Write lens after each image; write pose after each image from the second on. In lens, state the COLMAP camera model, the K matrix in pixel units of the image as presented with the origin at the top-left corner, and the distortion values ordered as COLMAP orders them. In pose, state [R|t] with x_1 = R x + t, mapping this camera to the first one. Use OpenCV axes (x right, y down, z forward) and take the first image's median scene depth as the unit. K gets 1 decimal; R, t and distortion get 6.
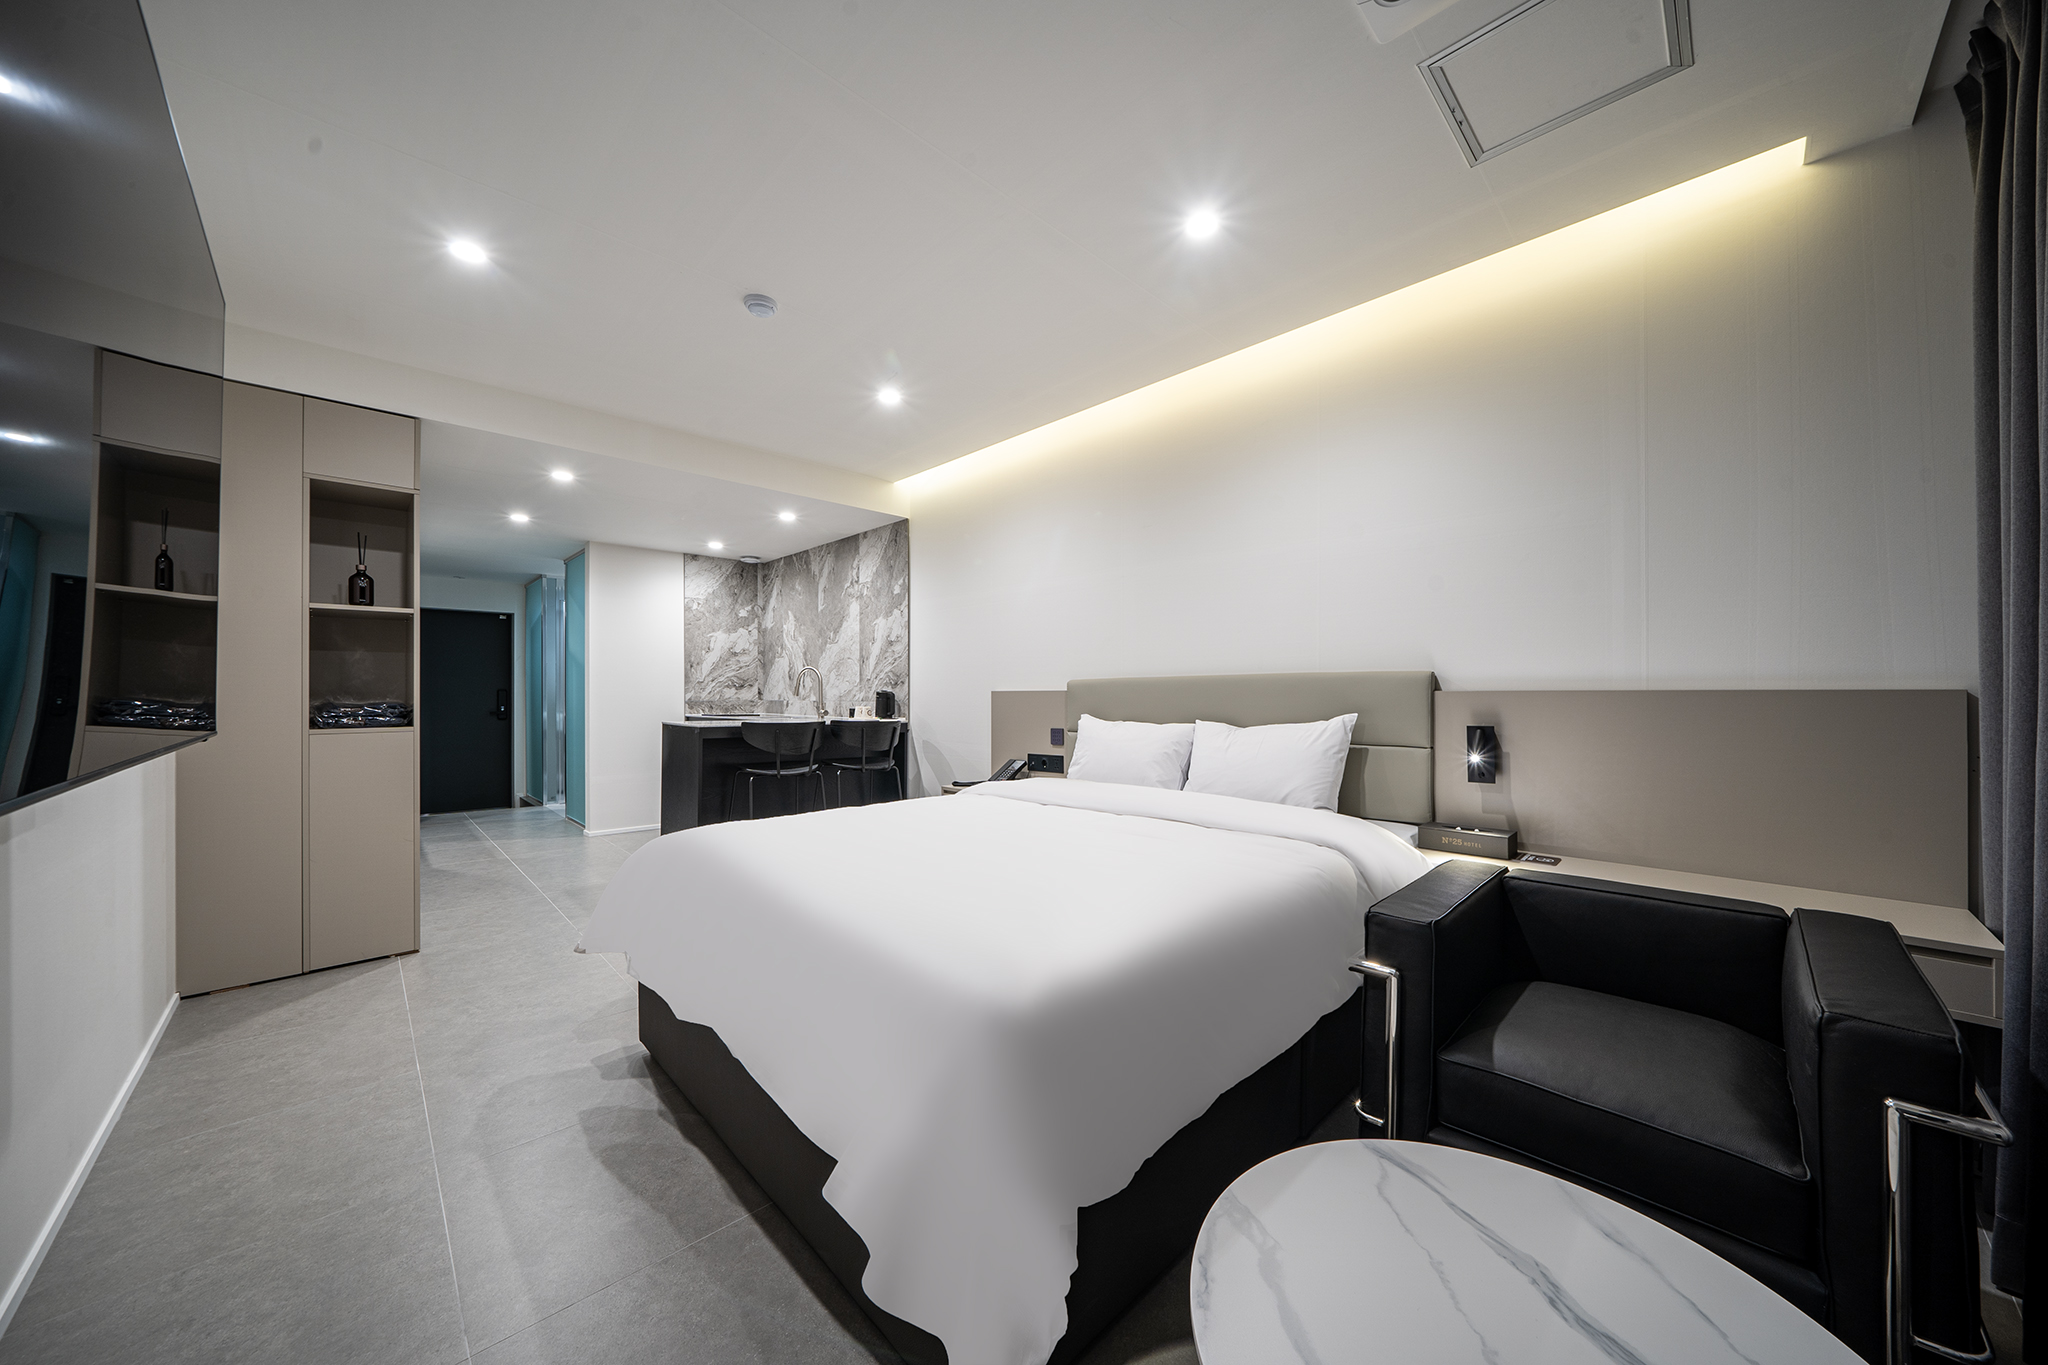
lens RADIAL K [[703.8, 0, 1034.1], [0, 703.8, 692.9], [0, 0, 1]] dist [-0.004580, -0.000066]
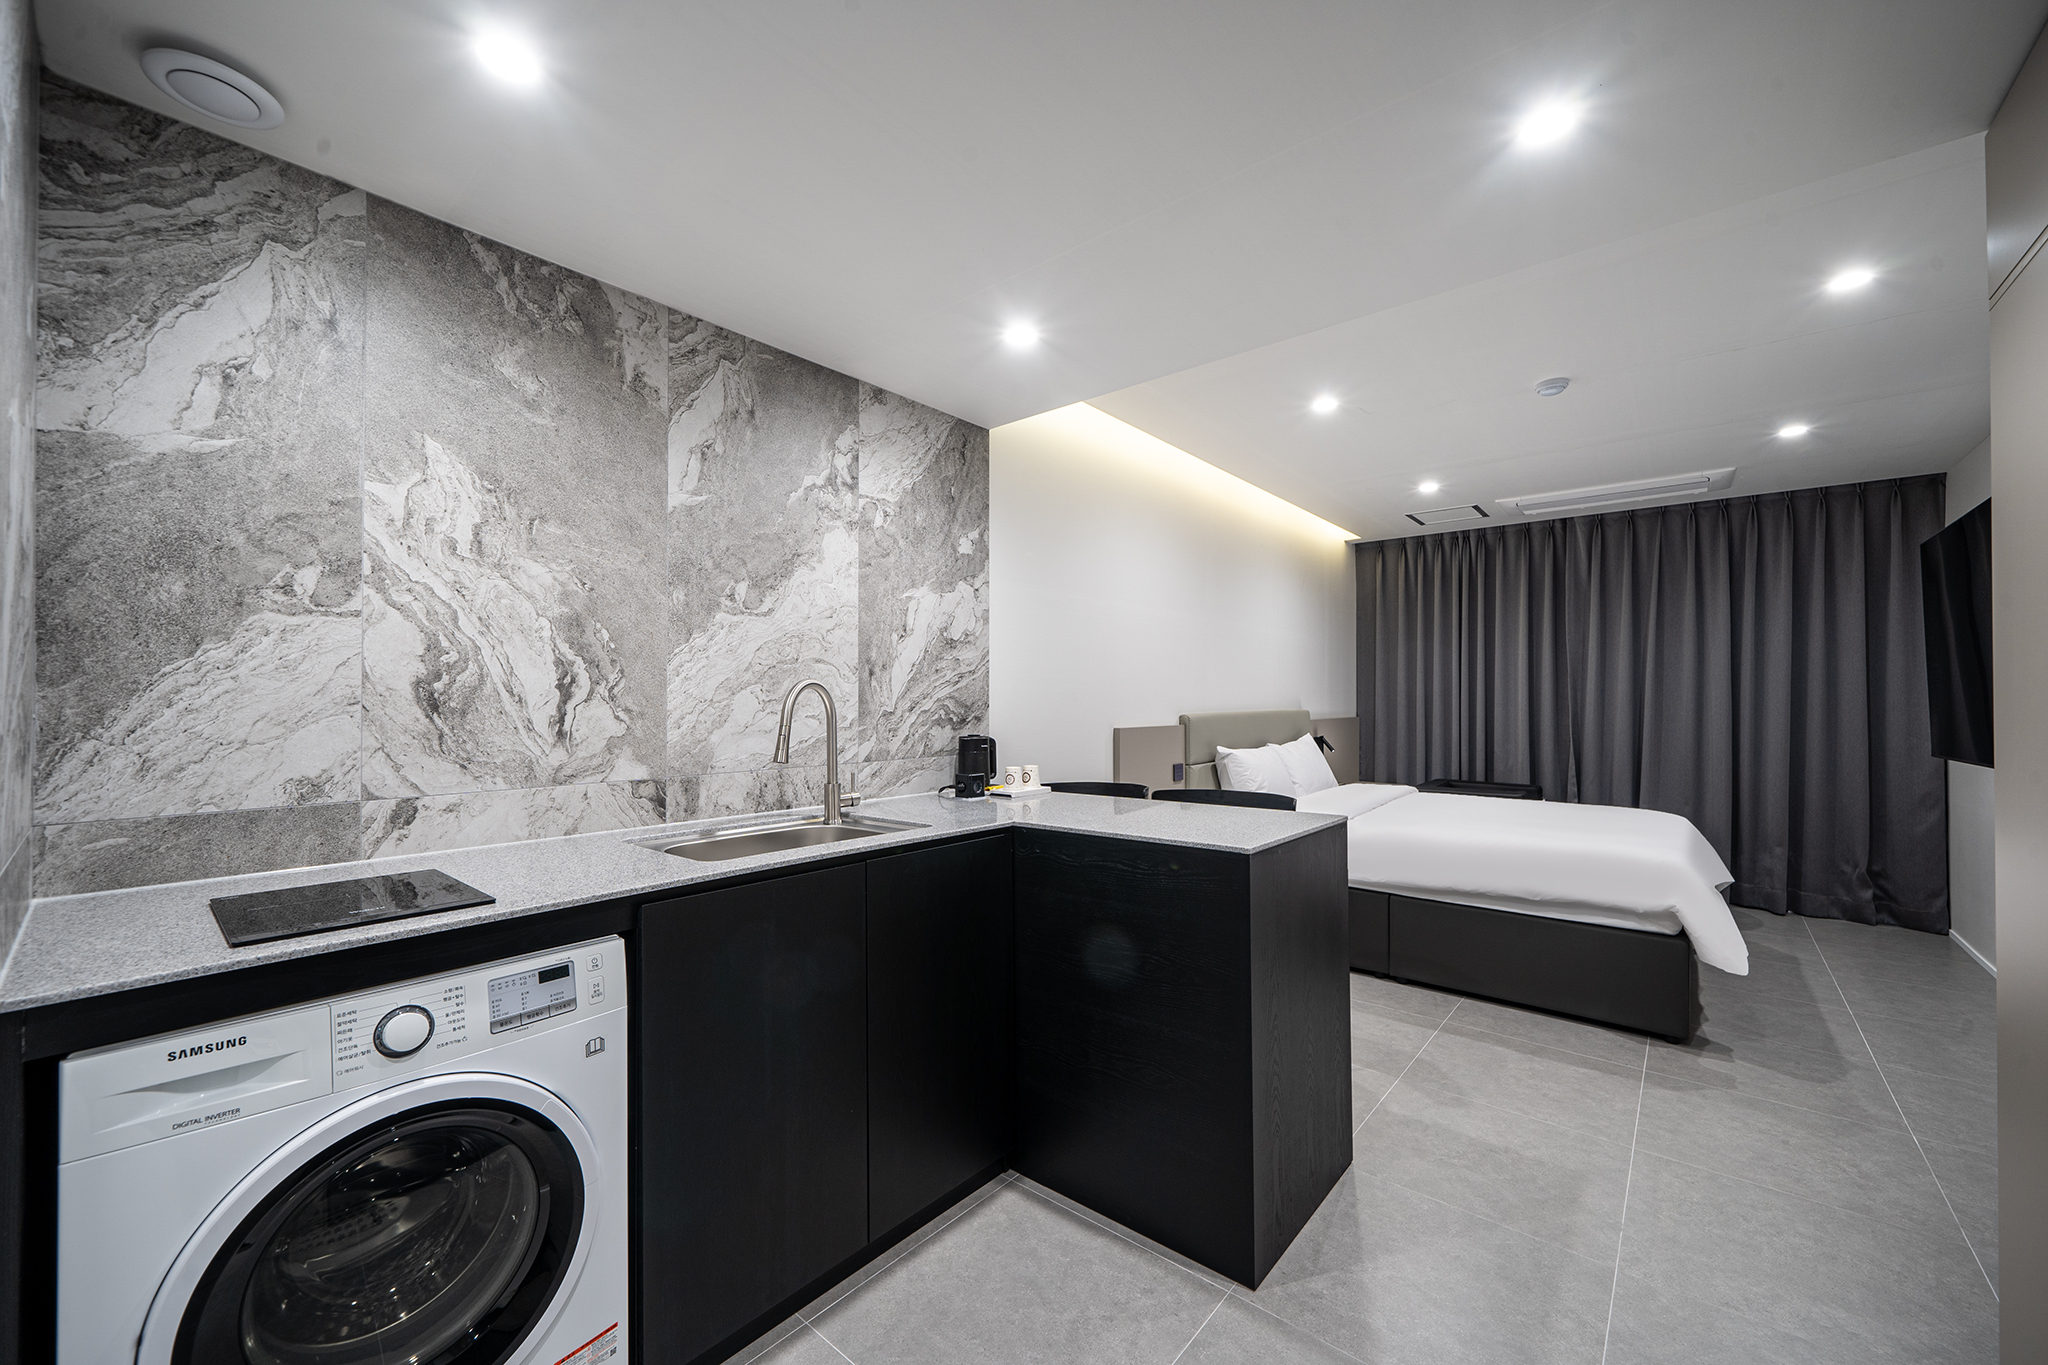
lens RADIAL K [[790.2, 0, 1029.8], [0, 790.2, 693.1], [0, 0, 1]] dist [-0.005997, 0.000085]
pose [[-0.096840, 0.009365, 0.995256, -0.745057], [-0.000048, 0.999956, -0.009414, -0.026741], [-0.995300, -0.000959, -0.096835, 0.938158]]
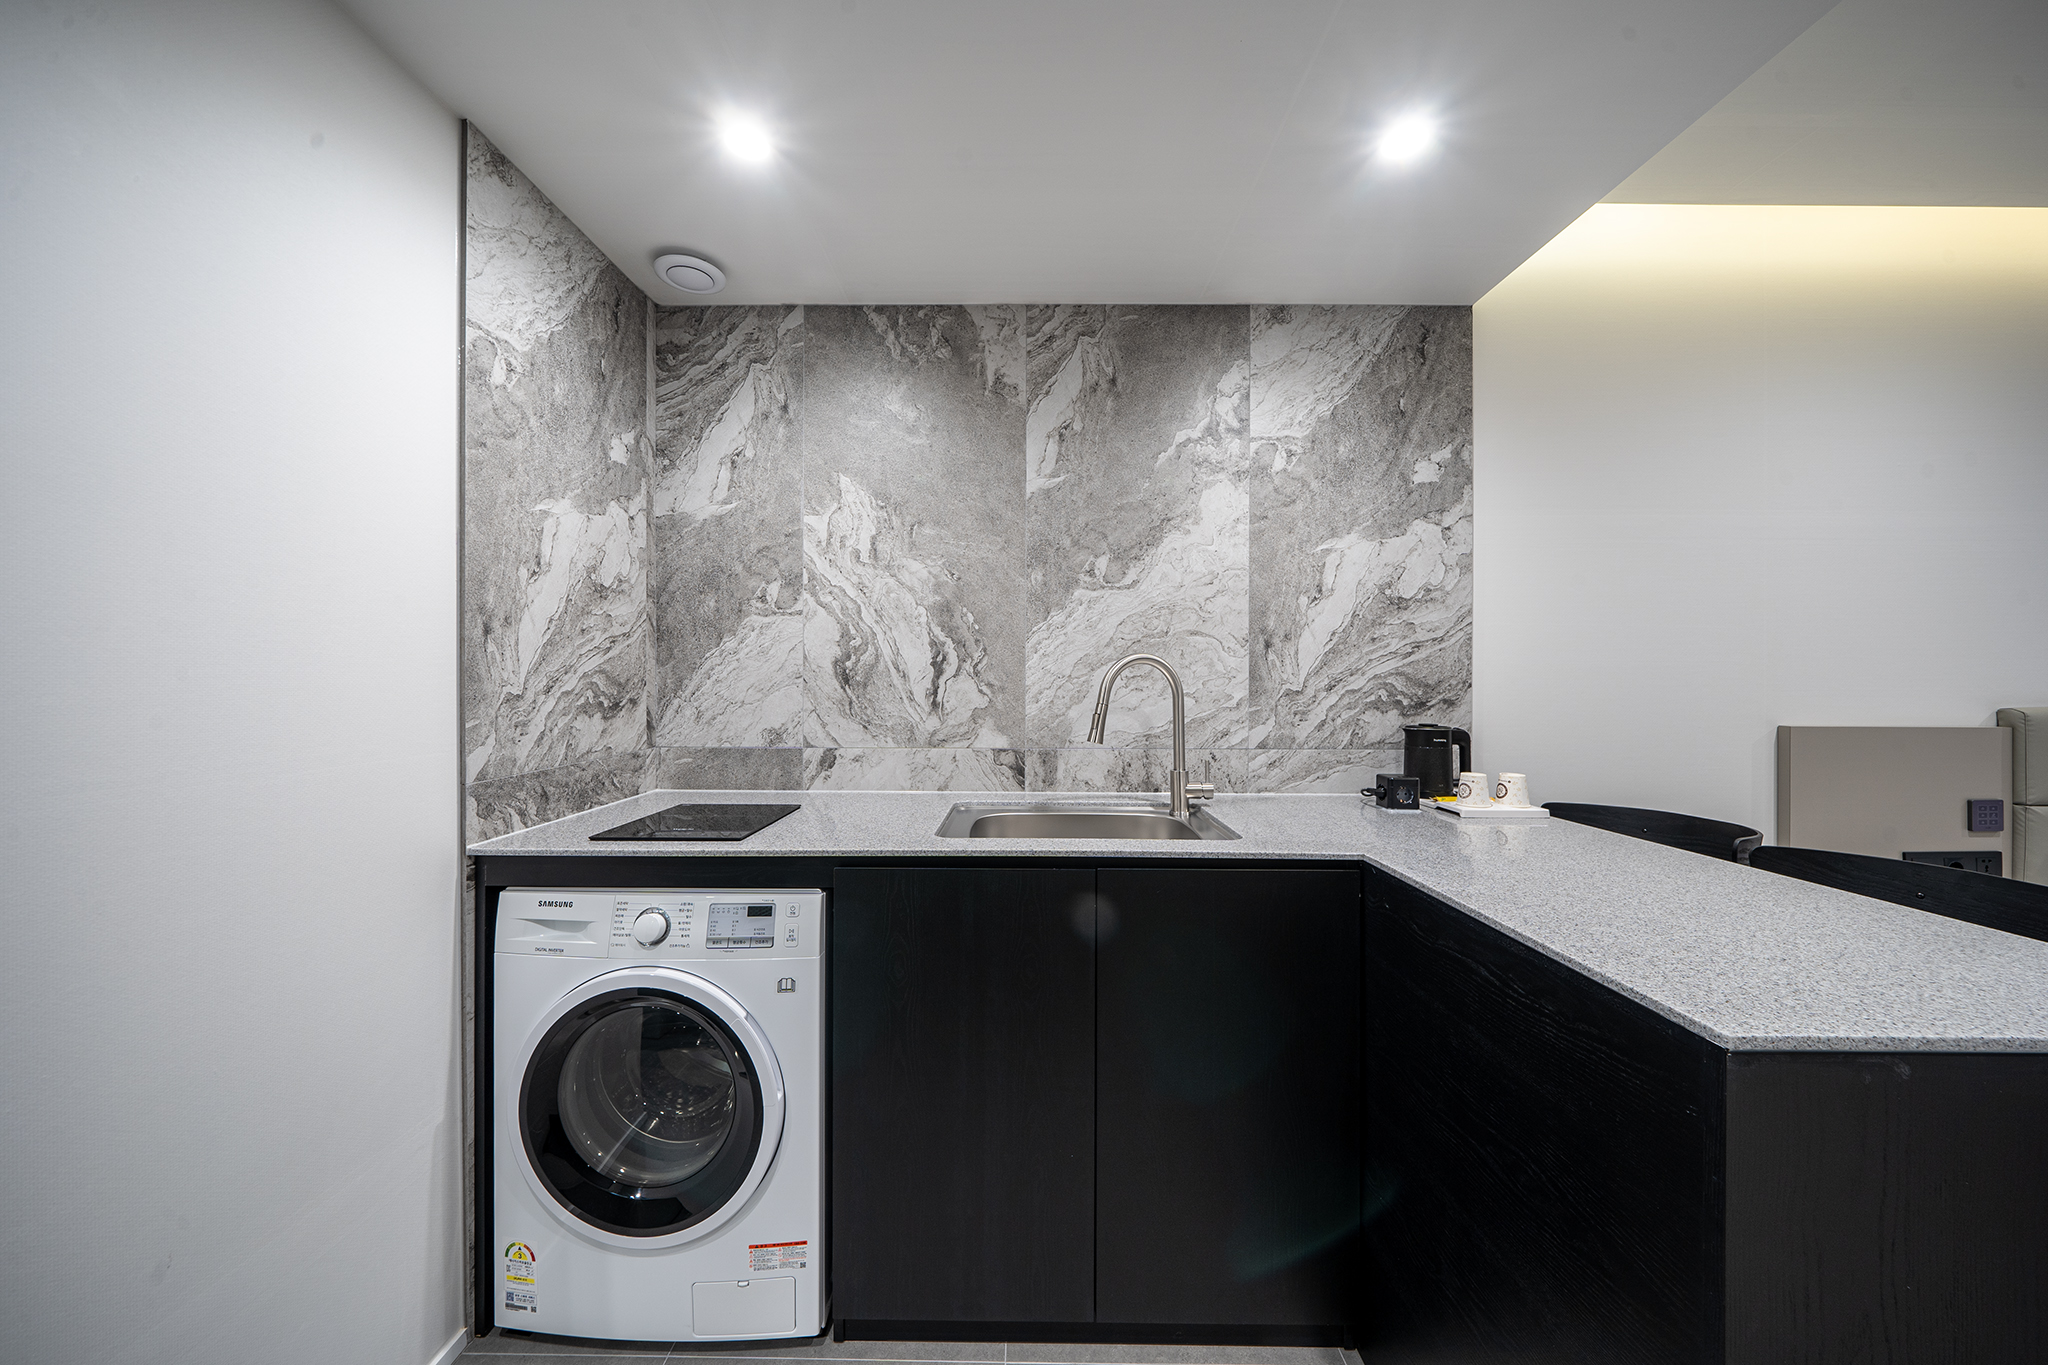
lens RADIAL K [[703.8, 0, 1018.2], [0, 703.8, 675.5], [0, 0, 1]] dist [-0.004580, -0.000066]
pose [[0.706488, 0.001952, 0.707722, -0.601441], [-0.004353, 0.999989, 0.001588, -0.027648], [-0.707712, -0.004203, 0.706489, 0.817682]]
